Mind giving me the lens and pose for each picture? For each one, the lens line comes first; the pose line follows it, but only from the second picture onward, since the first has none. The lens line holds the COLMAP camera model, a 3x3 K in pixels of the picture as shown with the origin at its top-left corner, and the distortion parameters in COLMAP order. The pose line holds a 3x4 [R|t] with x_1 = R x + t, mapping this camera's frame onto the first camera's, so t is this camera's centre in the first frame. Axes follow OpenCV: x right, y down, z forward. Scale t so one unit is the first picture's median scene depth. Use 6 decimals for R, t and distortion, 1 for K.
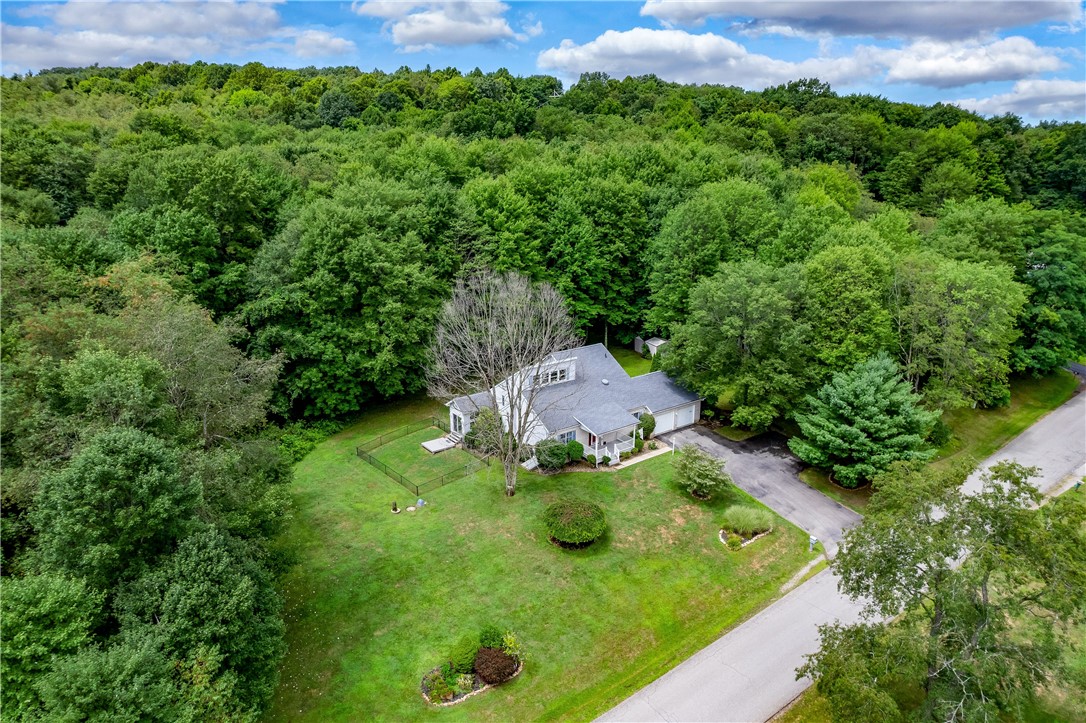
lens RADIAL K [[697.5, 0, 547.7], [0, 697.5, 360.9], [0, 0, 1]] dist [-0.087275, 0.079103]
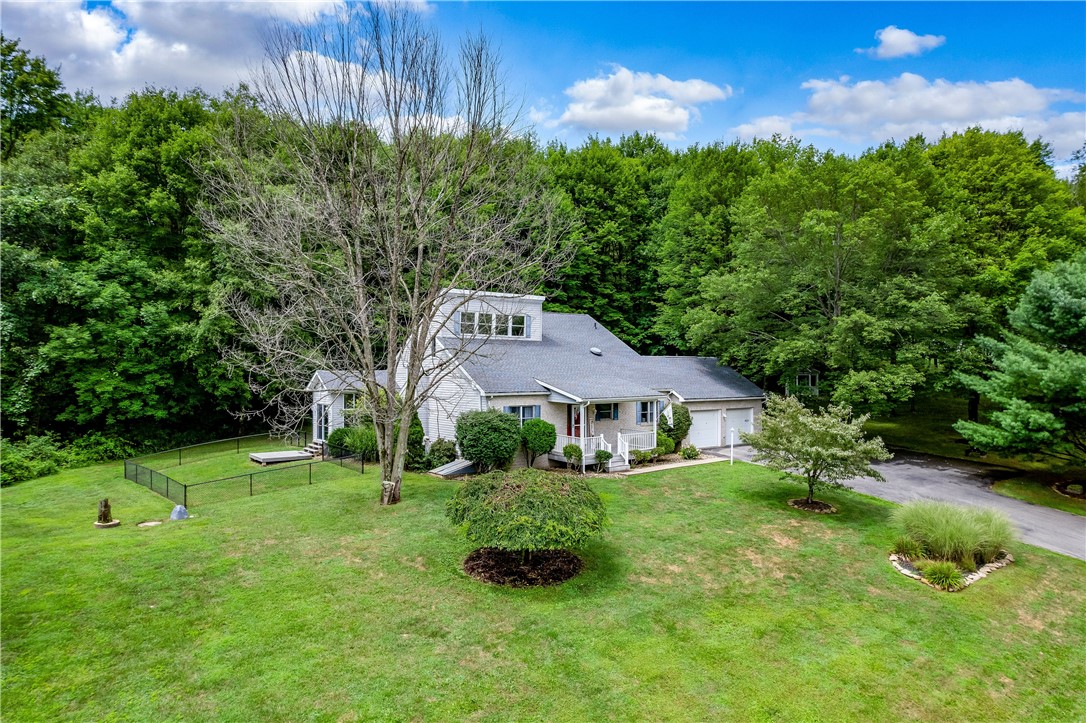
lens RADIAL K [[697.5, 0, 547.7], [0, 697.5, 360.9], [0, 0, 1]] dist [-0.087275, 0.079103]
pose [[0.999785, -0.001180, 0.020719, 0.033981], [0.007131, 0.957135, -0.289554, 0.210459], [-0.019489, 0.289639, 0.956937, 0.492467]]
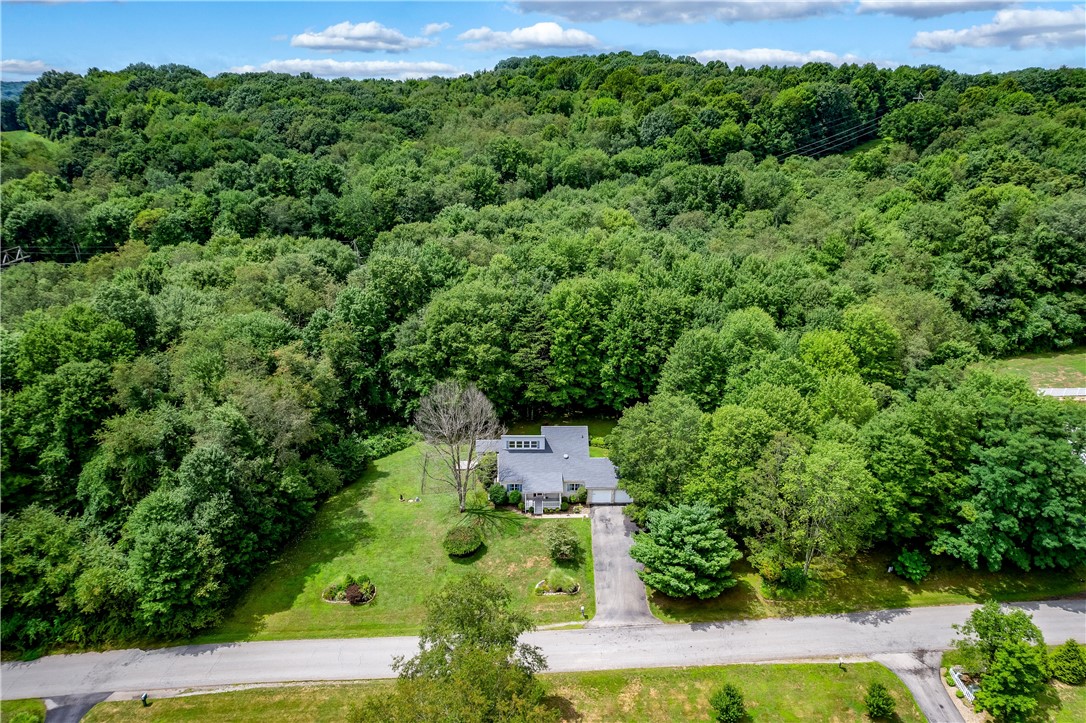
lens RADIAL K [[697.5, 0, 547.7], [0, 697.5, 360.9], [0, 0, 1]] dist [-0.087275, 0.079103]
pose [[0.819341, 0.212546, -0.532451, 0.811039], [-0.169843, 0.977036, 0.128661, -0.356205], [0.547570, -0.014984, 0.836626, -0.222195]]
